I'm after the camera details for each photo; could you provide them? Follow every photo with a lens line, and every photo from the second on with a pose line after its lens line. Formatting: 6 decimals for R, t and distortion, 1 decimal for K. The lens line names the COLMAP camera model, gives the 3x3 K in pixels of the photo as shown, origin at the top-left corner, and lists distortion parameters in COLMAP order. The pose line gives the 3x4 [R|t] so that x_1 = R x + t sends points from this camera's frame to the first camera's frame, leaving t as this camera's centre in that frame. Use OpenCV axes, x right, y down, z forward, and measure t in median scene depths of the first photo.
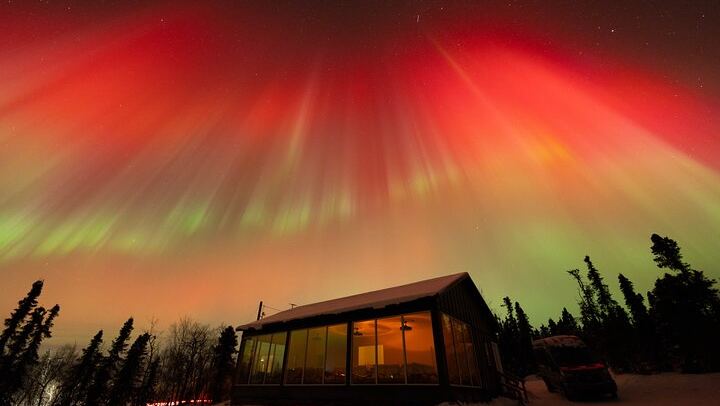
lens RADIAL K [[290.1, 0, 360.0], [0, 290.1, 203.0], [0, 0, 1]] dist [-0.001368, 0.000143]
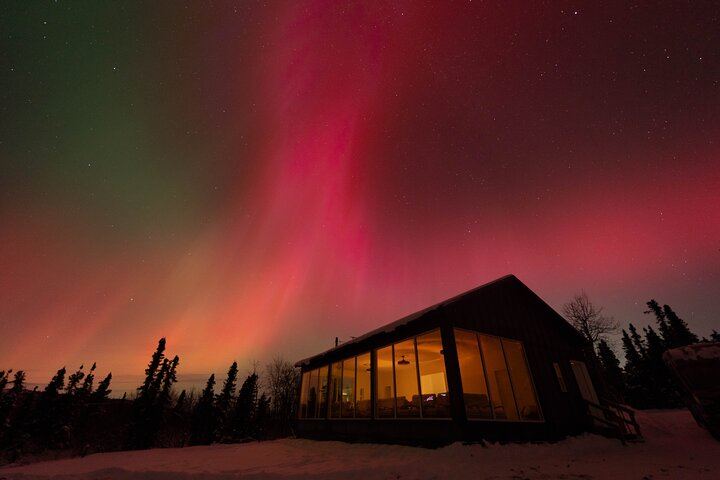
lens RADIAL K [[289.9, 0, 360.0], [0, 289.9, 240.0], [0, 0, 1]] dist [-0.000782, -0.000220]
pose [[0.921630, -0.207281, -0.328075, 0.212898], [0.211898, 0.977043, -0.022041, 0.062114], [0.325112, -0.049205, 0.944394, 0.106988]]
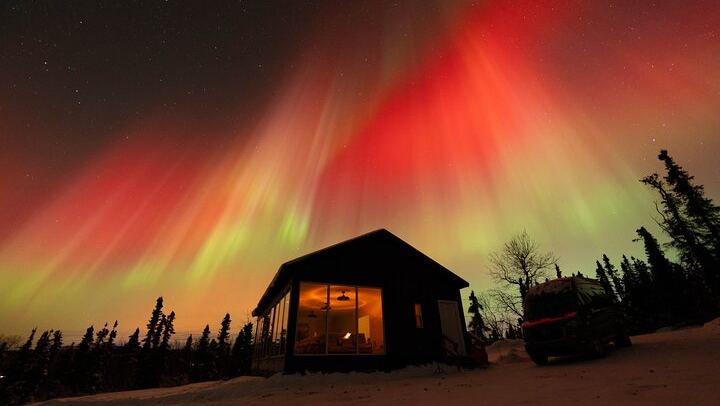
lens RADIAL K [[290.1, 0, 360.0], [0, 290.1, 203.0], [0, 0, 1]] dist [-0.001368, 0.000143]
pose [[0.865247, -0.267616, -0.423945, 0.559449], [0.301220, 0.953468, 0.012895, 0.104860], [0.400767, -0.138858, 0.905596, 0.149490]]
